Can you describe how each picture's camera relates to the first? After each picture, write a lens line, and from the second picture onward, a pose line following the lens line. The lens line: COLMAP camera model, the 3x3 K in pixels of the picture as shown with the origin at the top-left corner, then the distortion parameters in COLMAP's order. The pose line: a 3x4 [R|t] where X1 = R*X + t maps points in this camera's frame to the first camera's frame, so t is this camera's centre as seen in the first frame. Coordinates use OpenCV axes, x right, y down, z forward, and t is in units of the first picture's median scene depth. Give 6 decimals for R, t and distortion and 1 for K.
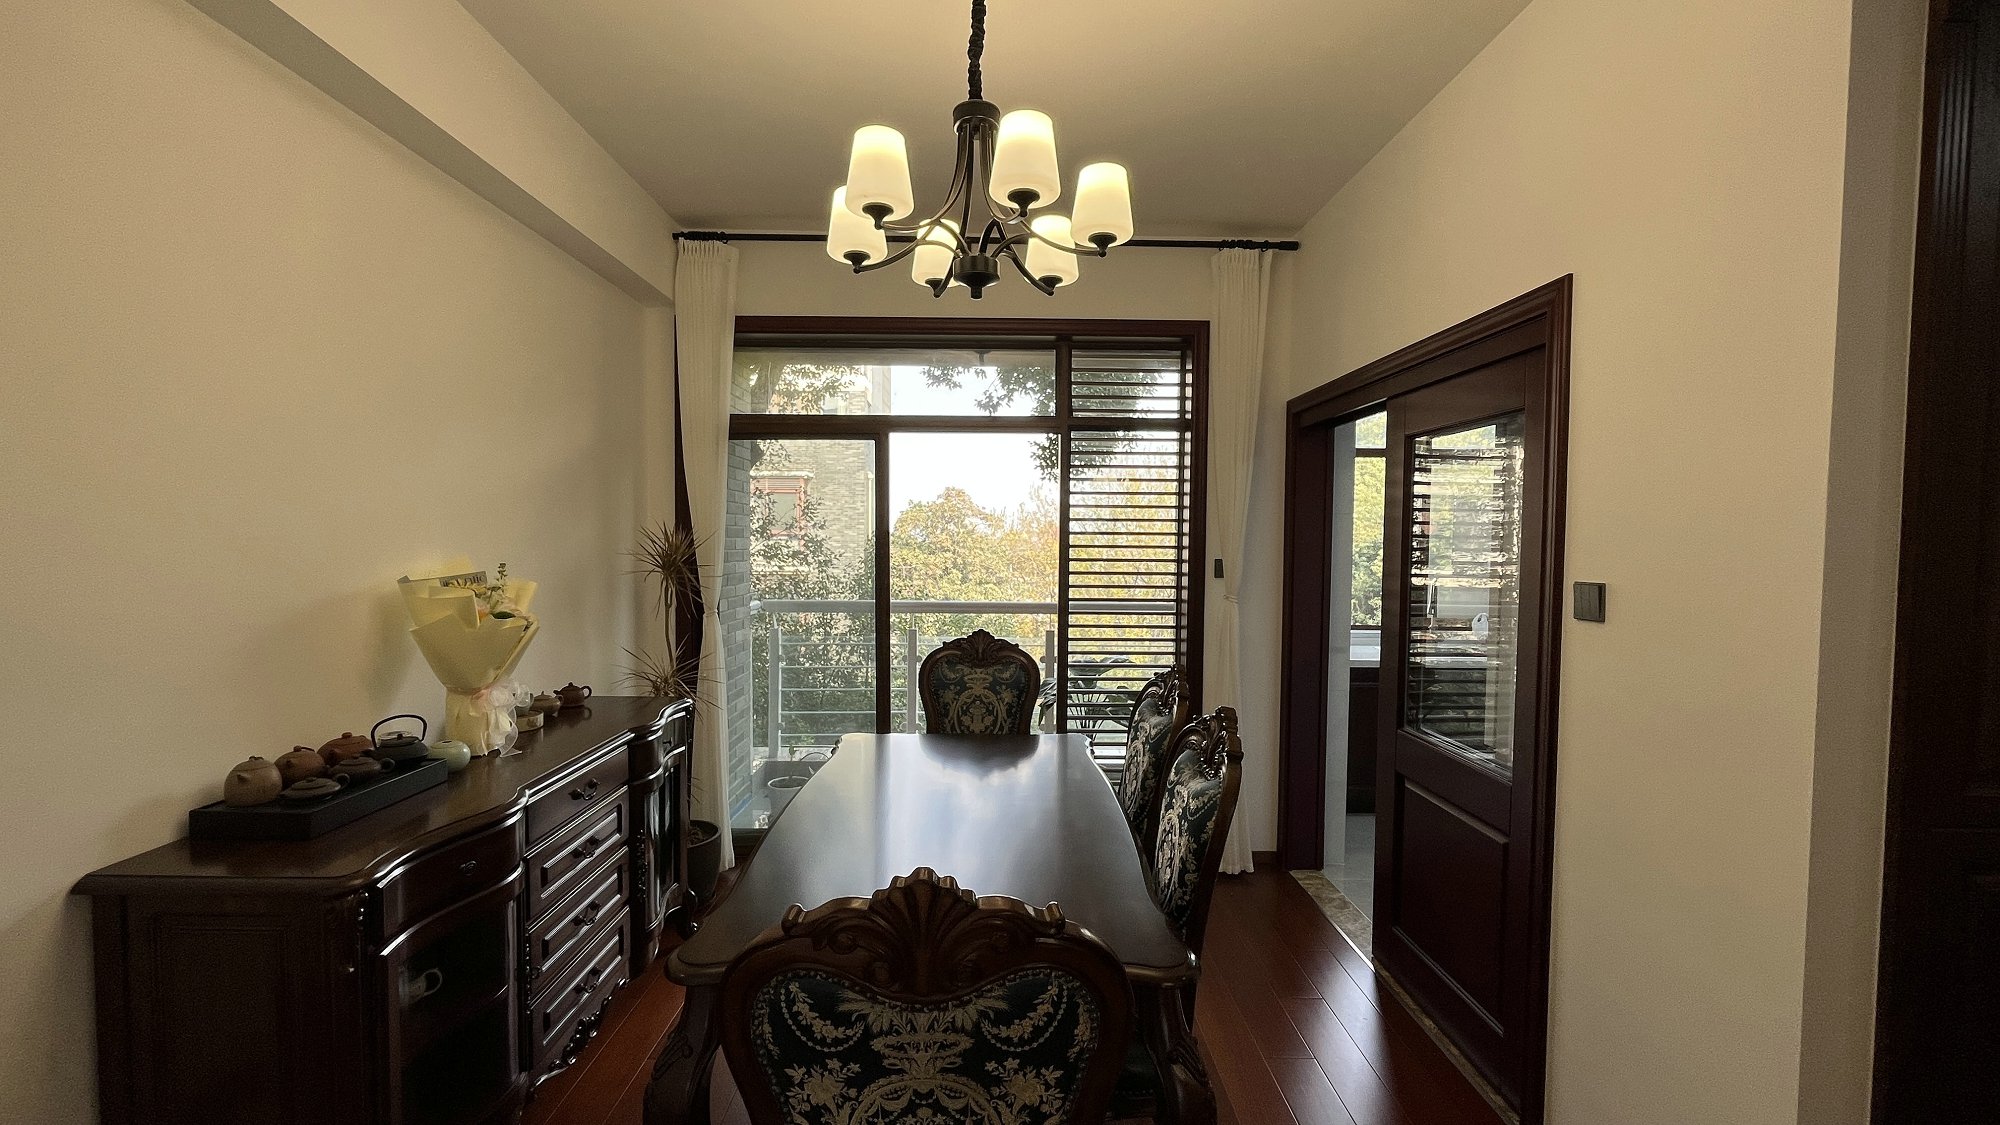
lens RADIAL K [[811.7, 0, 995.6], [0, 811.7, 571.2], [0, 0, 1]] dist [-0.000703, -0.000053]
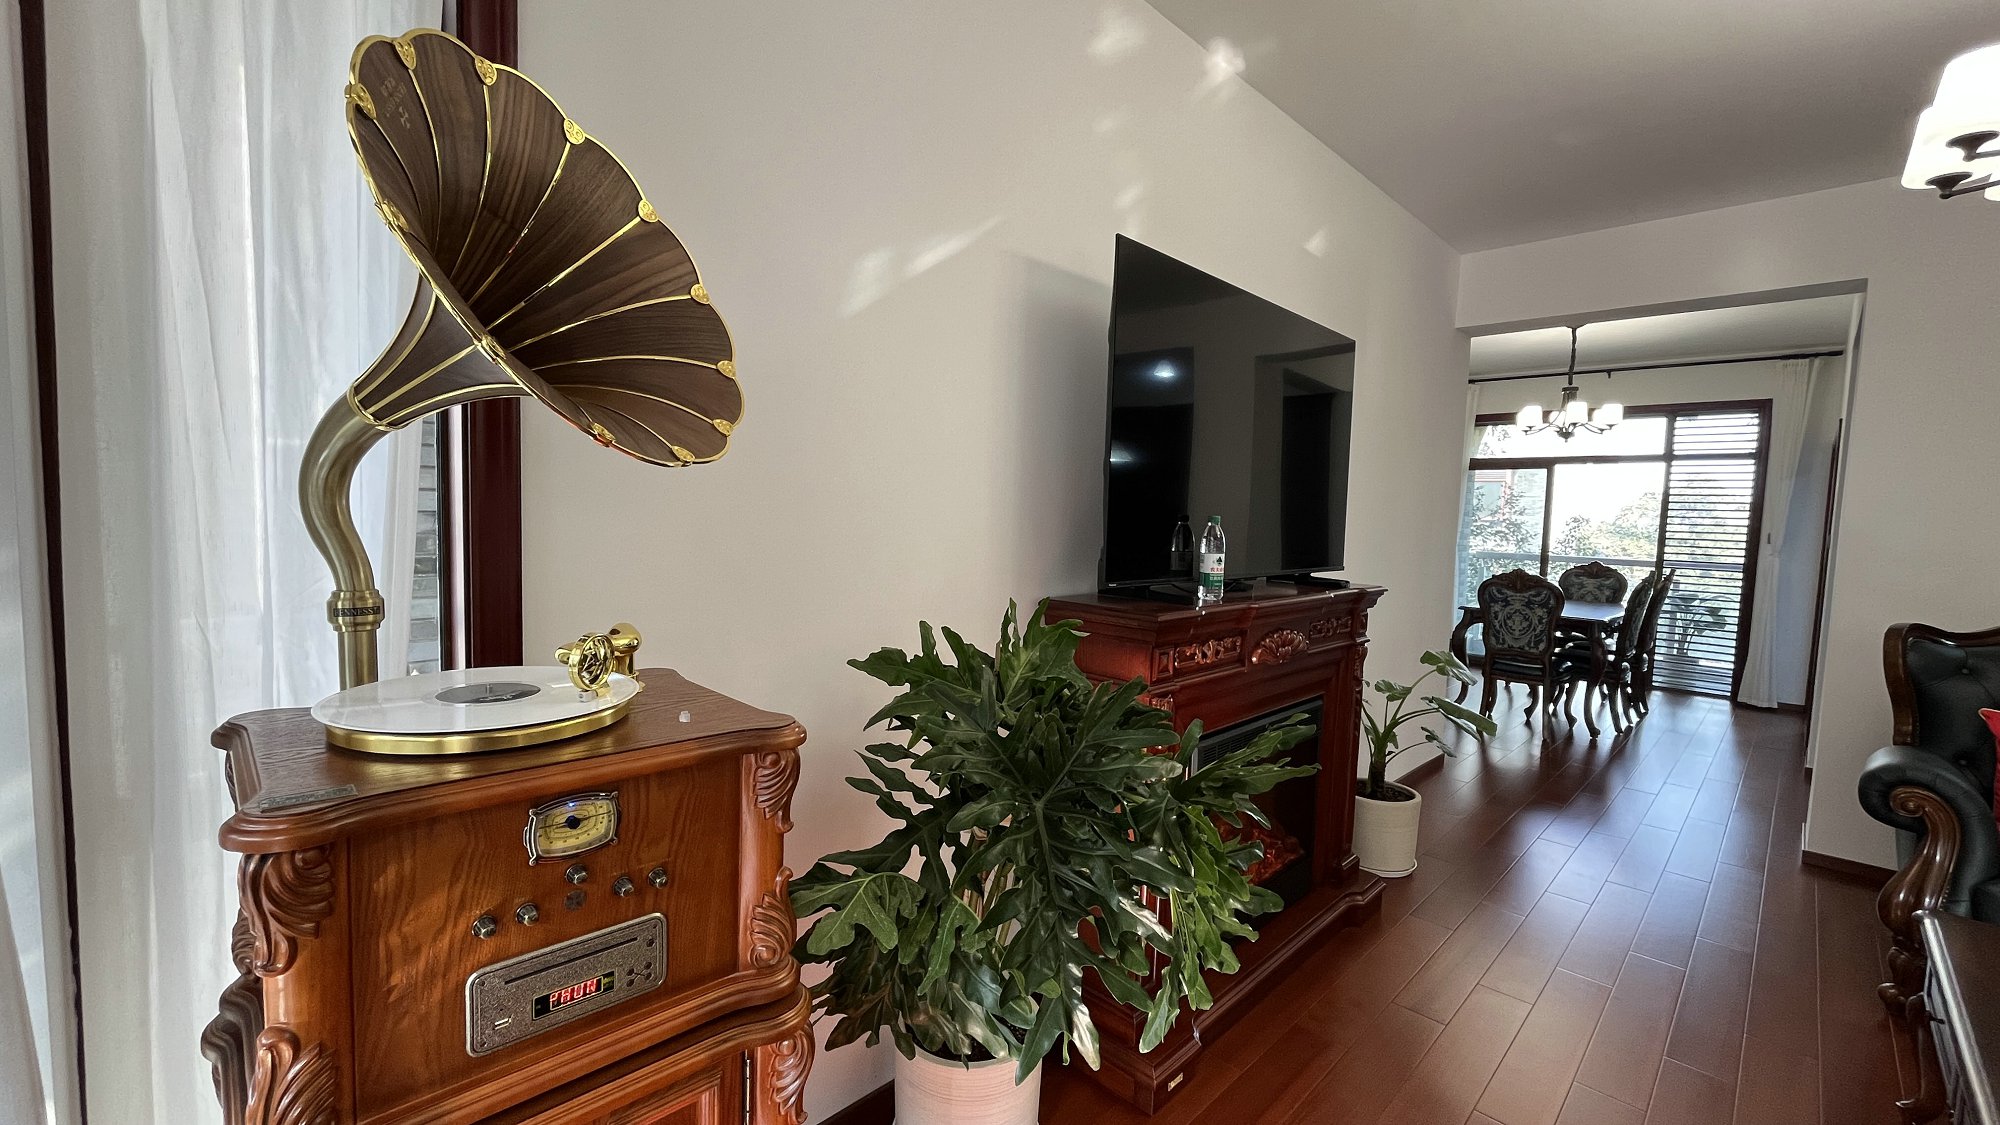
lens RADIAL K [[811.7, 0, 995.6], [0, 811.7, 571.2], [0, 0, 1]] dist [-0.000703, -0.000053]
pose [[0.699862, 0.065039, -0.711311, 0.356482], [-0.053165, 0.997827, 0.038928, 0.090096], [0.712297, 0.010572, 0.701798, -1.446743]]
